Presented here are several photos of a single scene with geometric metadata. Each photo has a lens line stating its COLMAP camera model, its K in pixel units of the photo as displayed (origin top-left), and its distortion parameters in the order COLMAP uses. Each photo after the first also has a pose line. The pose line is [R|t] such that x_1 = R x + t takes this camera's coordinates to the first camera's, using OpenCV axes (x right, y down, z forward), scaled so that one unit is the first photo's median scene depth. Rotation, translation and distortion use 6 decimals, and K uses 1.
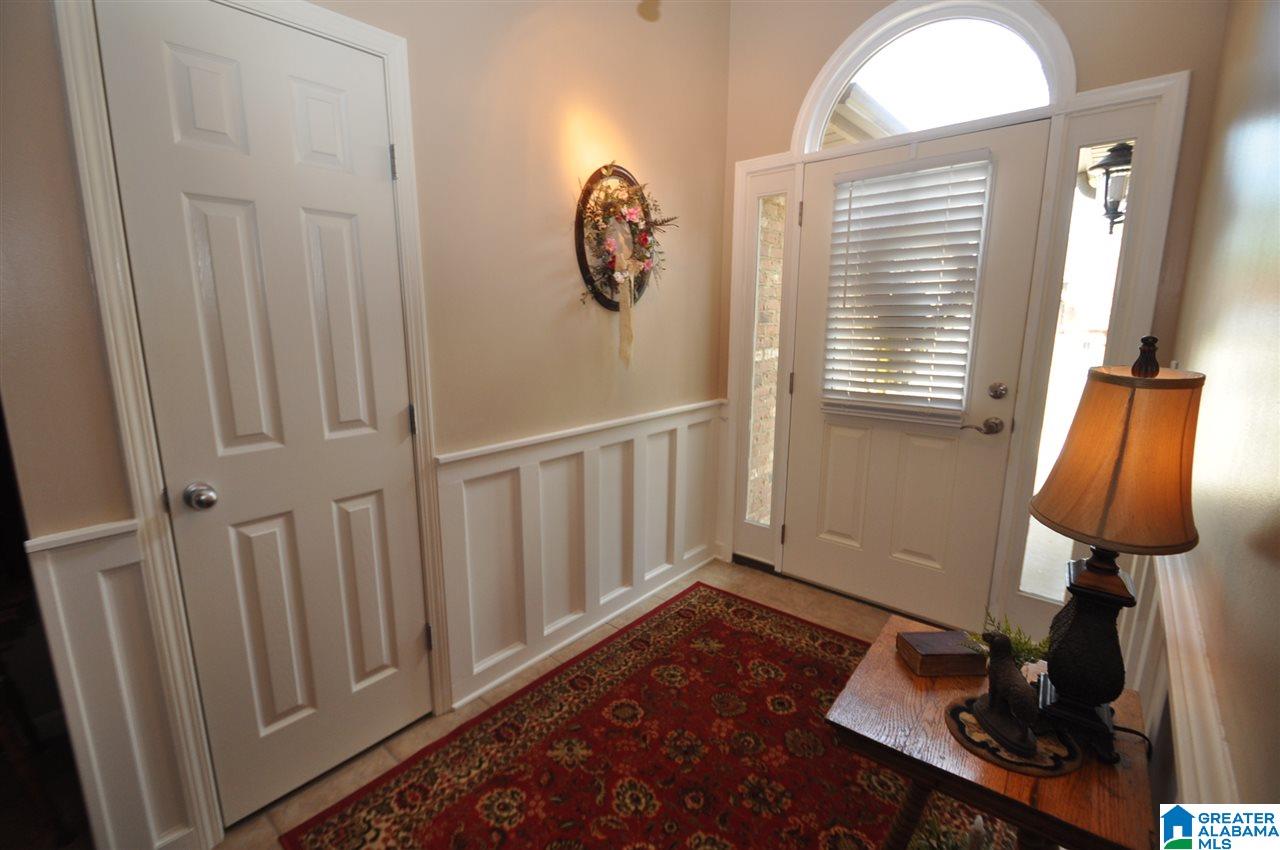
lens RADIAL K [[560.6, 0, 620.7], [0, 560.6, 424.7], [0, 0, 1]] dist [0.017905, -0.016777]
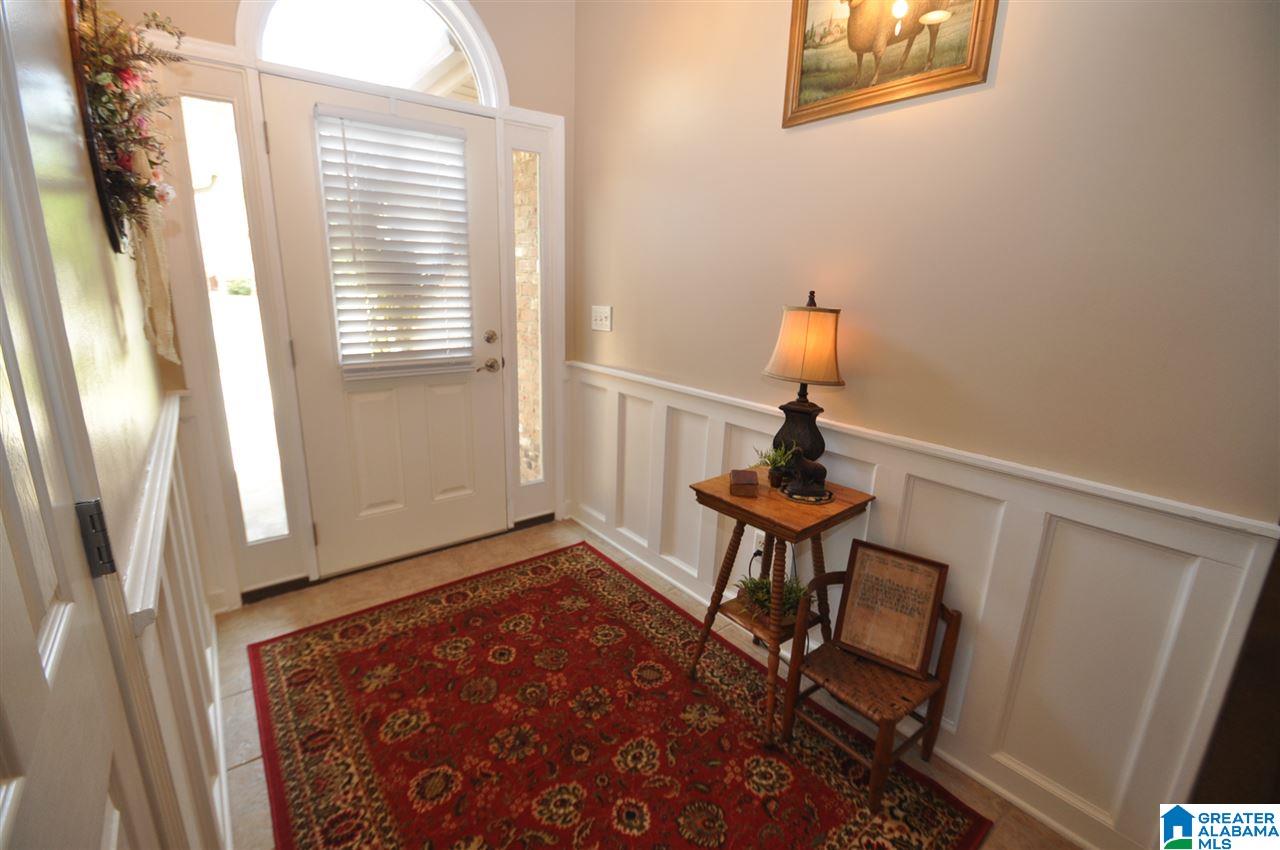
lens RADIAL K [[558.9, 0, 624.6], [0, 558.9, 422.8], [0, 0, 1]] dist [0.016153, -0.017371]
pose [[0.194136, -0.235640, 0.952252, -0.508607], [0.164183, 0.964833, 0.205281, -0.082177], [-0.967138, 0.116491, 0.225997, 0.460327]]
